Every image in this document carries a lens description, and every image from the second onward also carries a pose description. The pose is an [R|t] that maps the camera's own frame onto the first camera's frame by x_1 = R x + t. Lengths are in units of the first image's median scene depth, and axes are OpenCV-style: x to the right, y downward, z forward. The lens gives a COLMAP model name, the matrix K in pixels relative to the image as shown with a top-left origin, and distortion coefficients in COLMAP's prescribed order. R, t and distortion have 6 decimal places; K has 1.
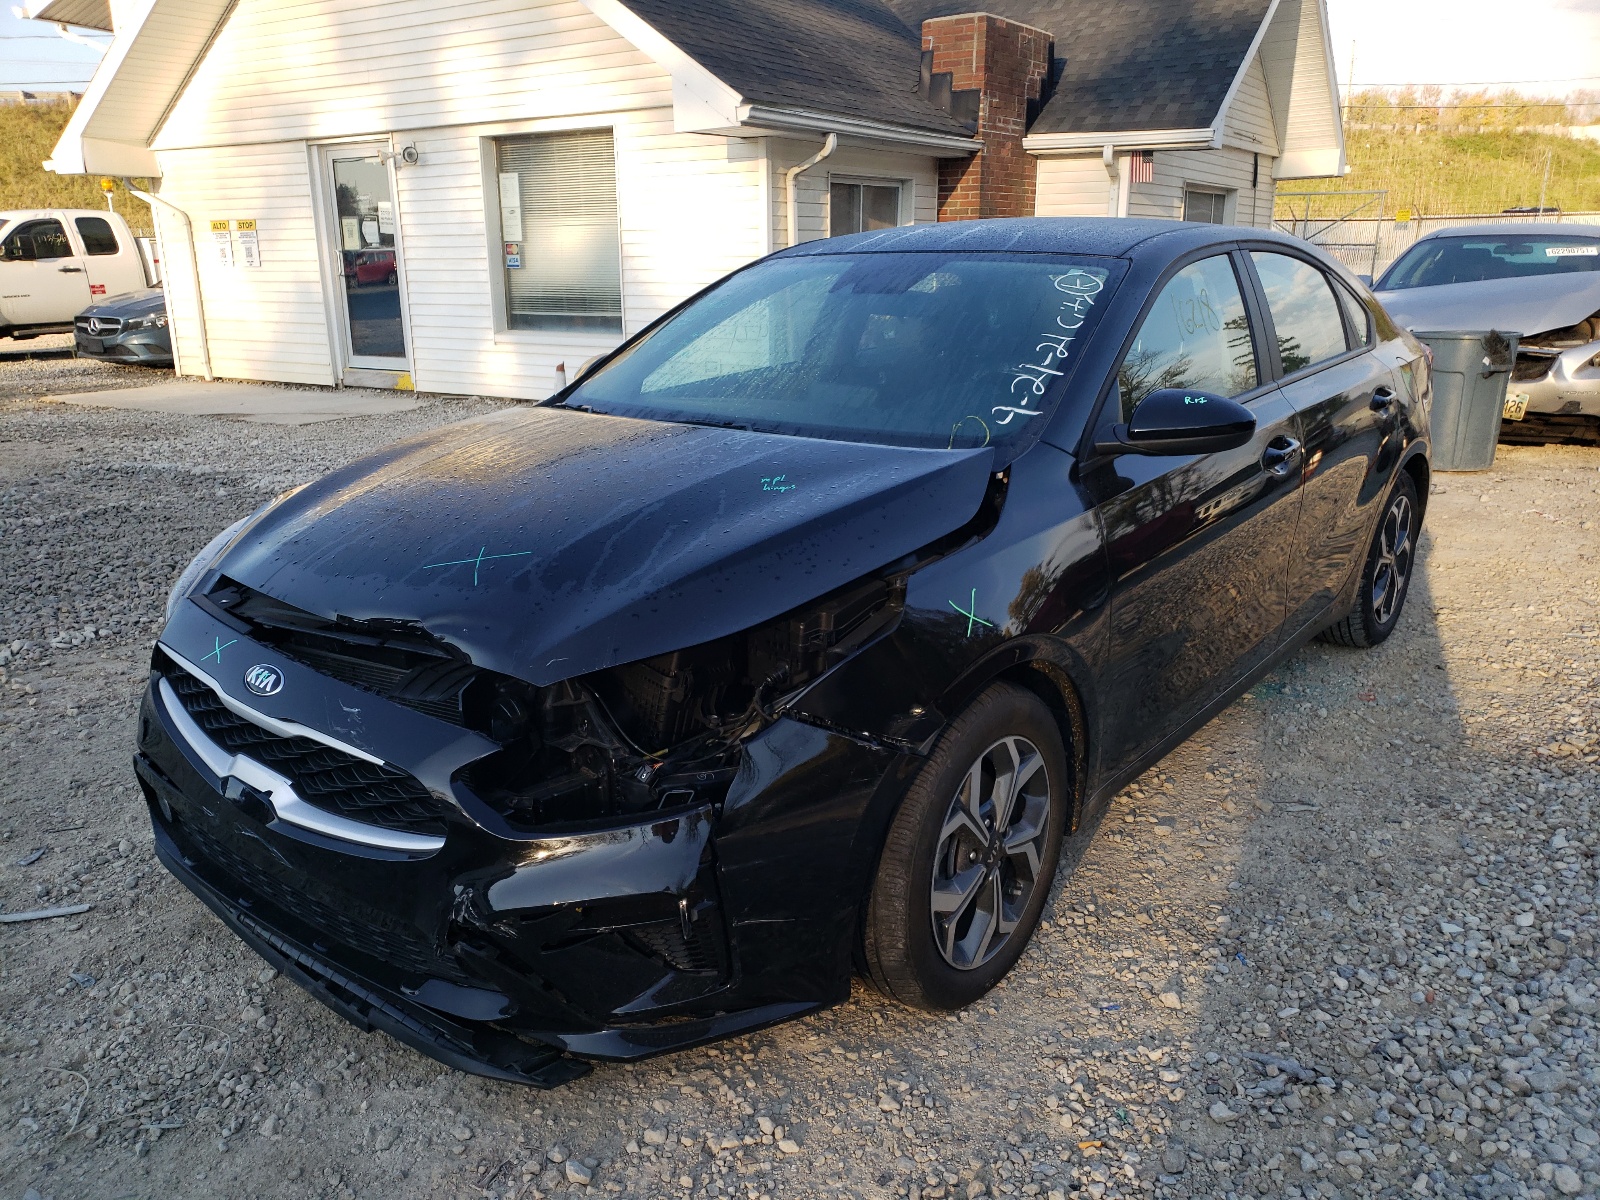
lens RADIAL K [[1208.1, 0, 800.0], [0, 1208.1, 600.0], [0, 0, 1]] dist [0.016717, 0.009955]
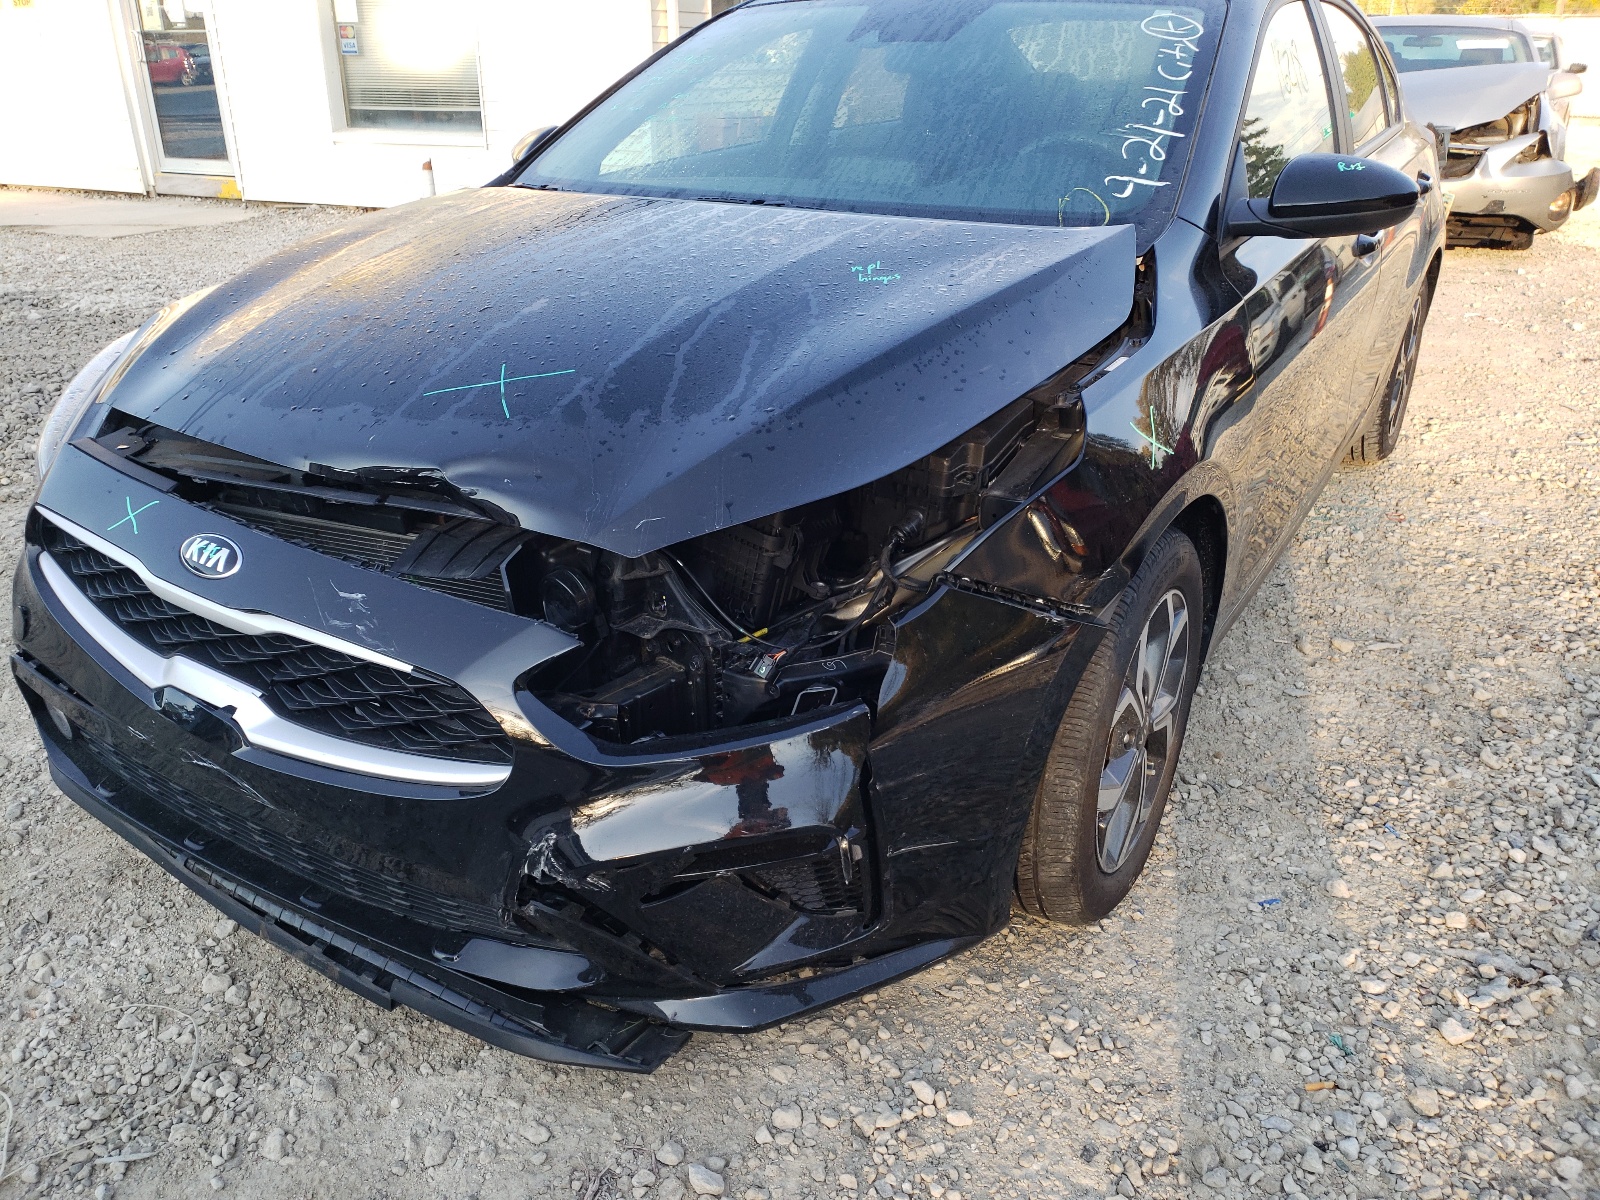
lens RADIAL K [[1236.4, 0, 800.6], [0, 1236.4, 570.1], [0, 0, 1]] dist [0.027189, -0.008236]
pose [[0.993654, -0.036917, 0.106246, -0.166009], [0.024335, 0.992789, 0.117378, -0.003942], [-0.109813, -0.114048, 0.987388, 0.221570]]
